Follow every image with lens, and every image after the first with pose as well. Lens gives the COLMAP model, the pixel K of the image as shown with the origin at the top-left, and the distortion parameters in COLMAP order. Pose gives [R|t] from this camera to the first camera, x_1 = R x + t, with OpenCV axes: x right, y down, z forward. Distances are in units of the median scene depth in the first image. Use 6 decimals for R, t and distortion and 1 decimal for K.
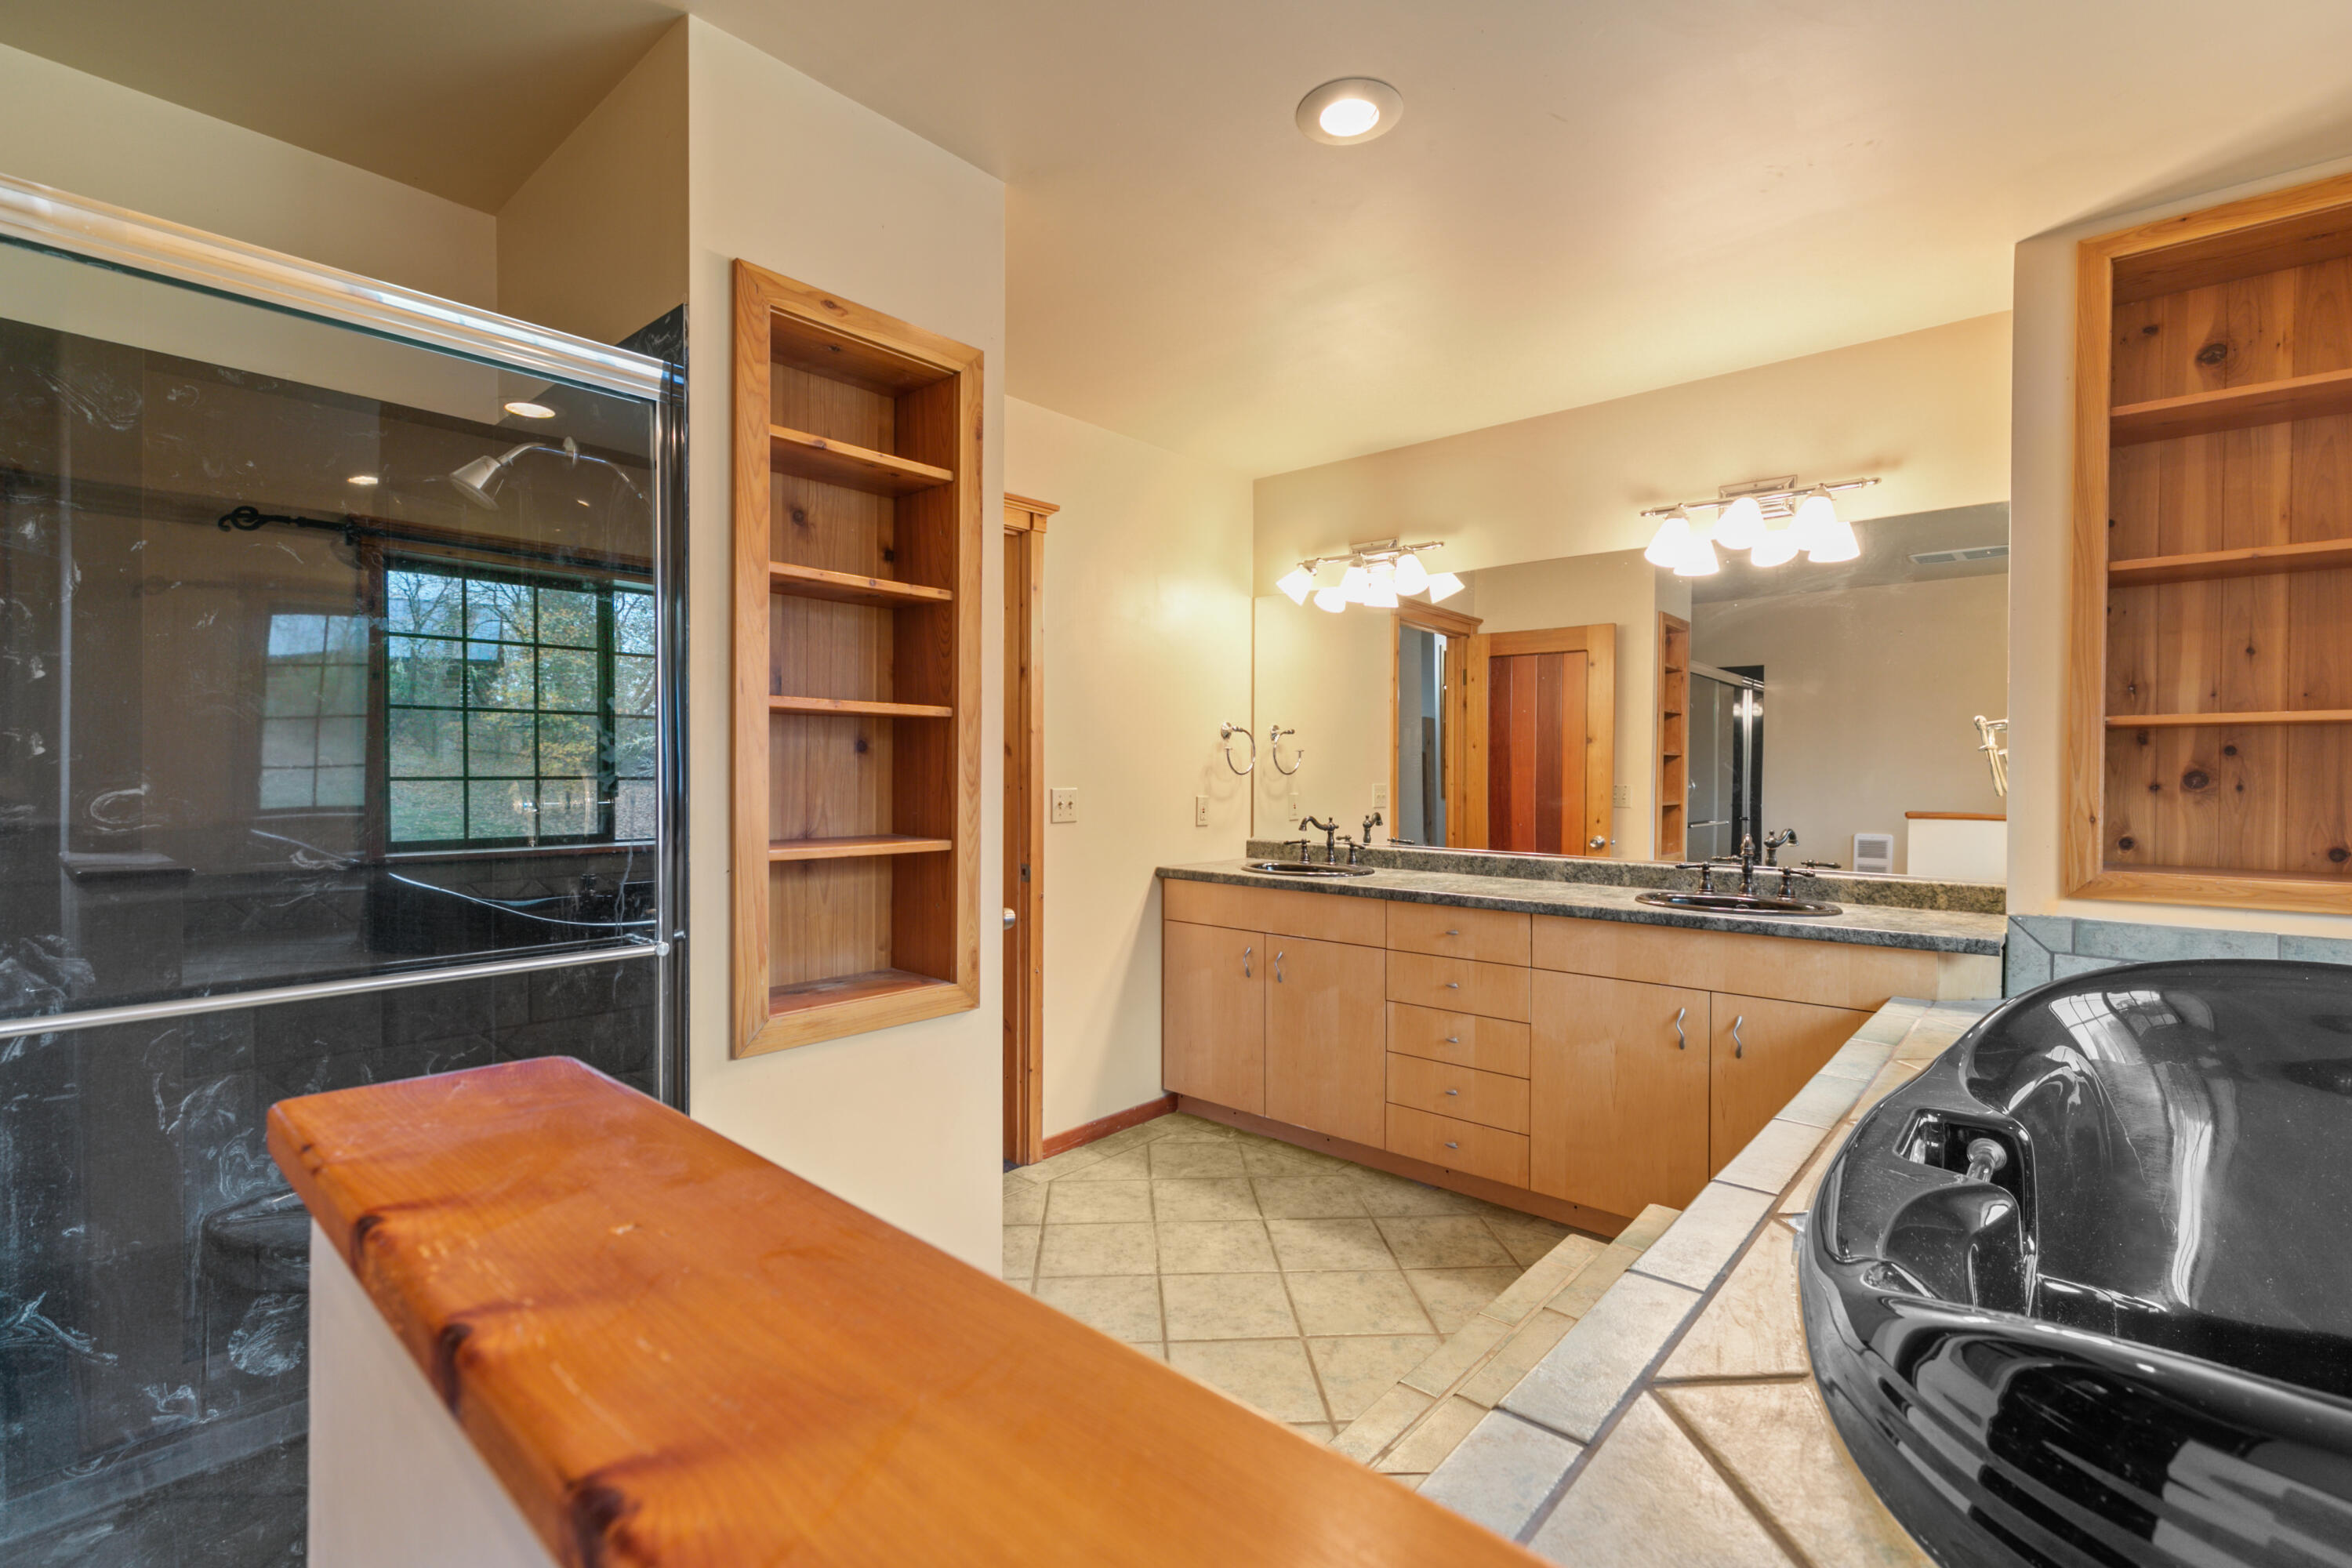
lens RADIAL K [[1048.7, 0, 1186.7], [0, 1048.7, 779.8], [0, 0, 1]] dist [0.006663, -0.001014]
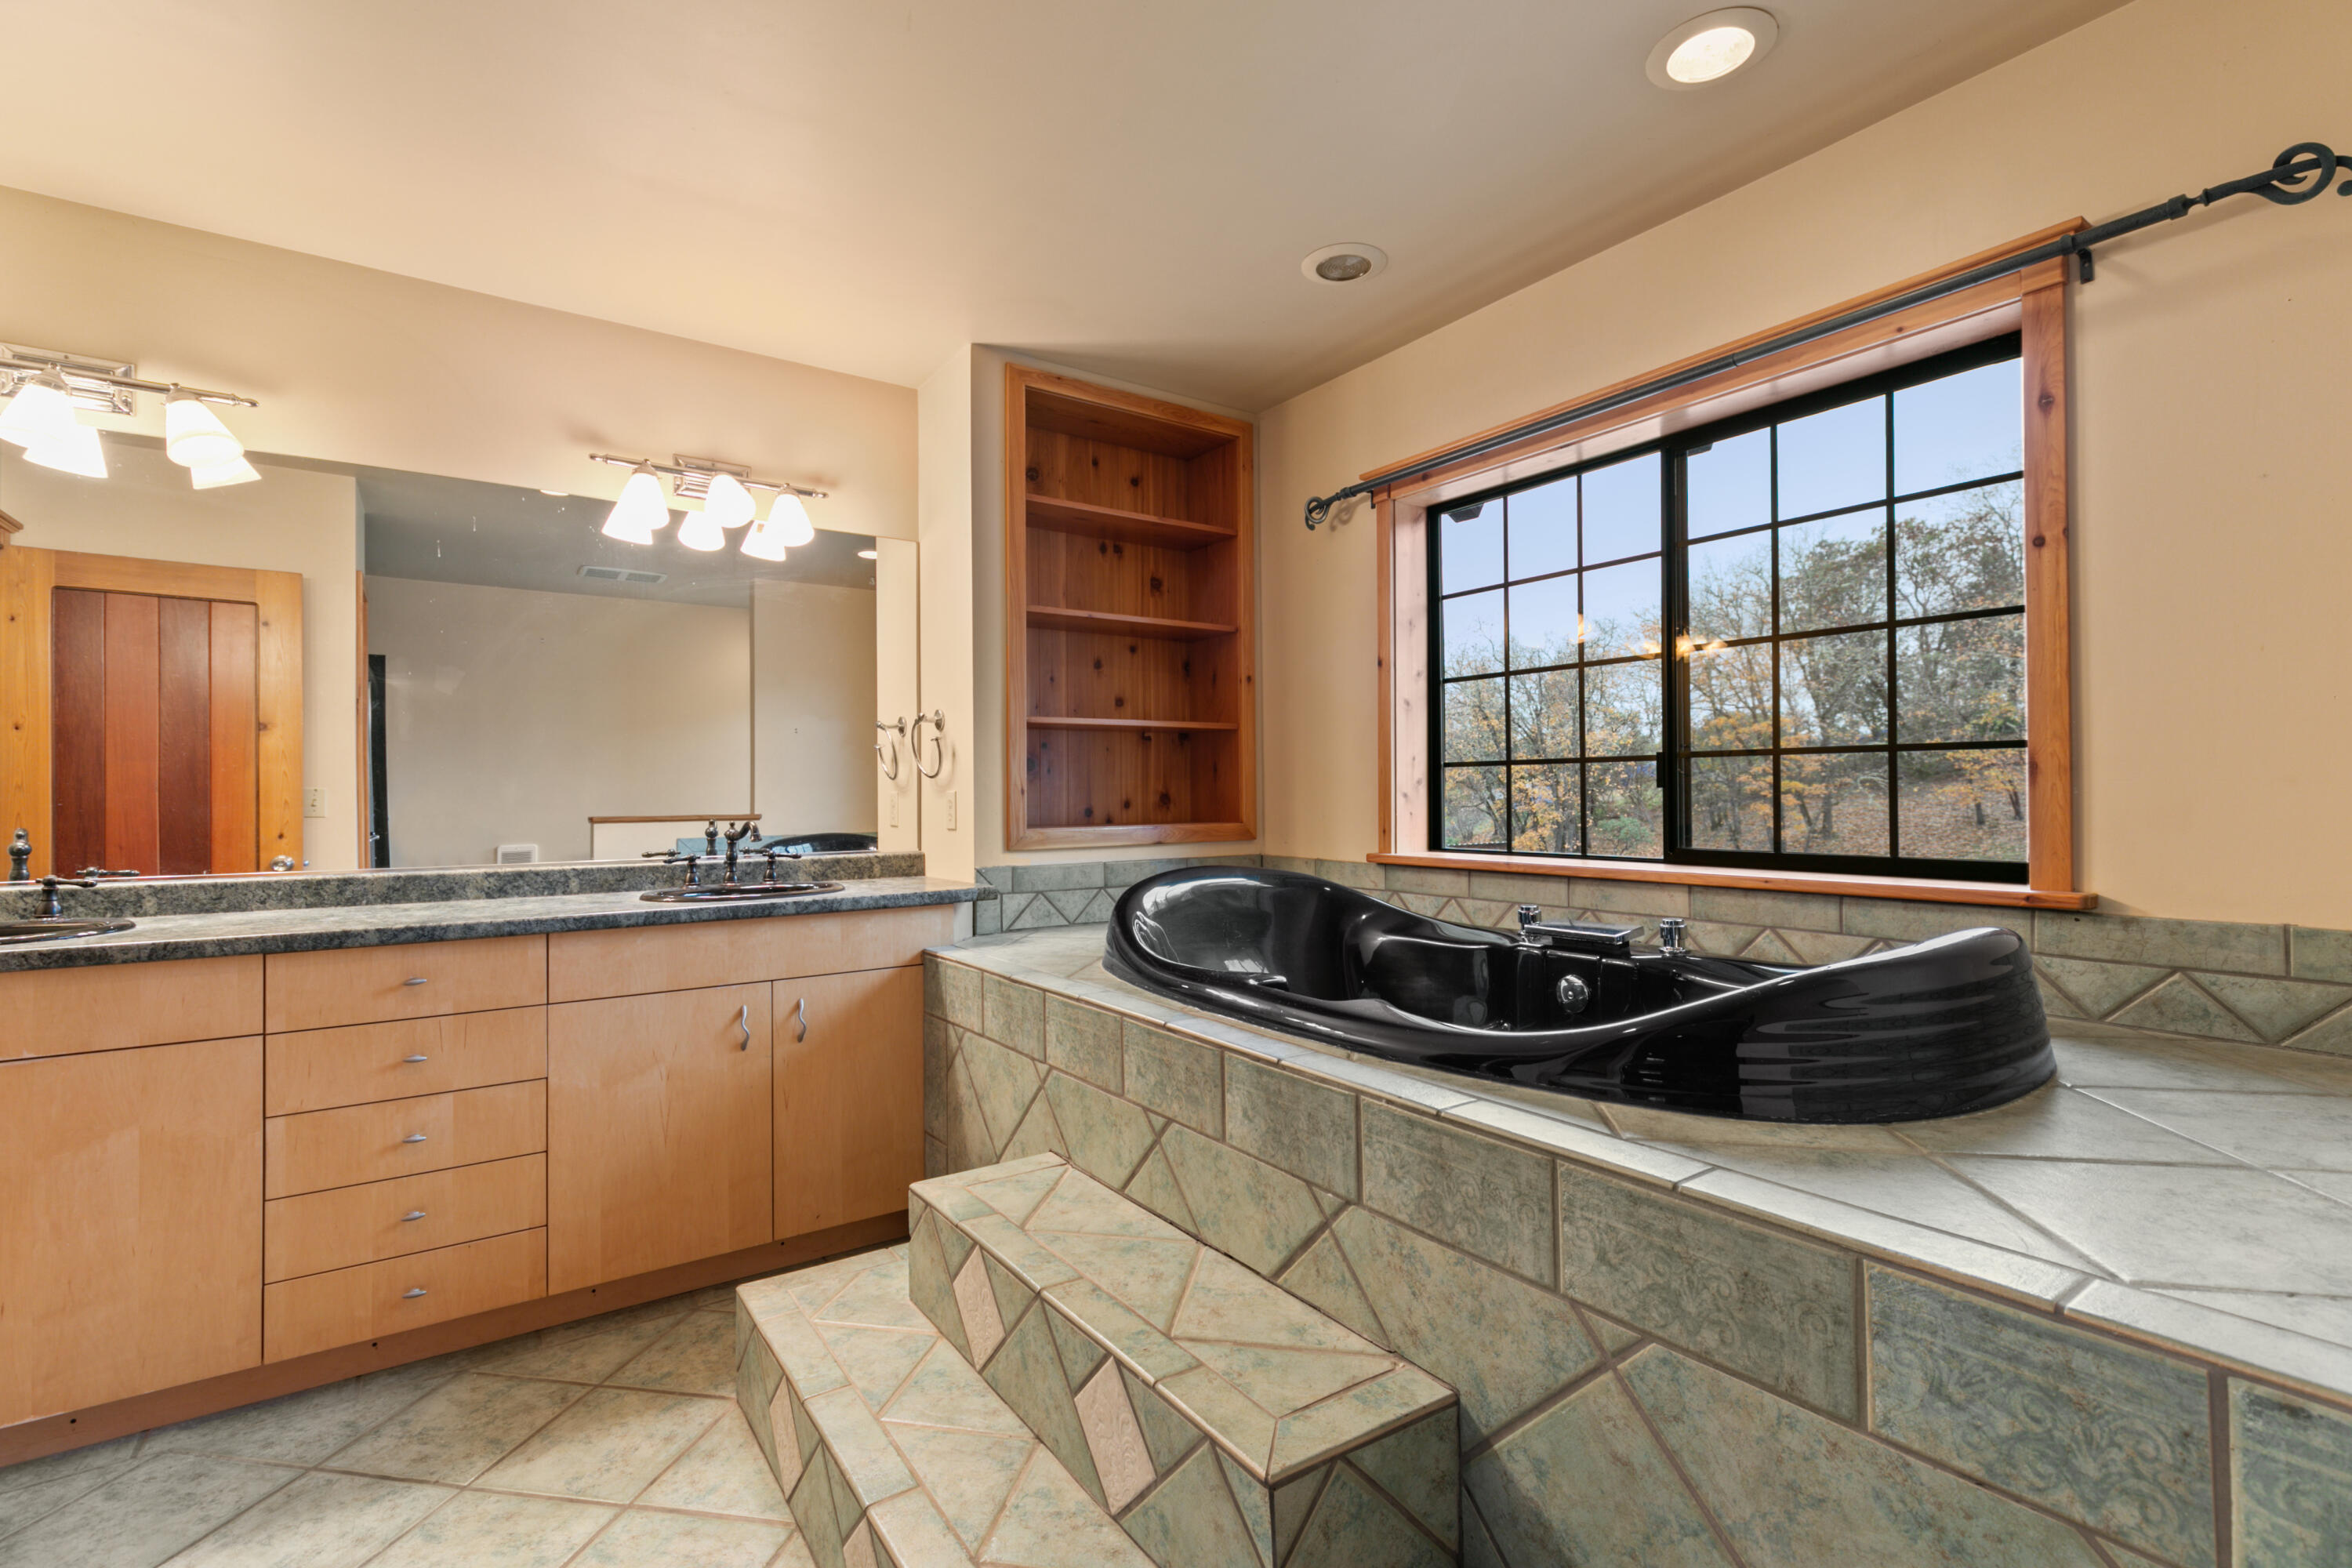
lens RADIAL K [[1048.7, 0, 1182.8], [0, 1048.7, 781.2], [0, 0, 1]] dist [0.006663, -0.001014]
pose [[0.240959, 0.002551, 0.970532, -0.293140], [0.015953, 0.999851, -0.006588, 0.026559], [-0.970404, 0.017071, 0.240882, 0.342476]]
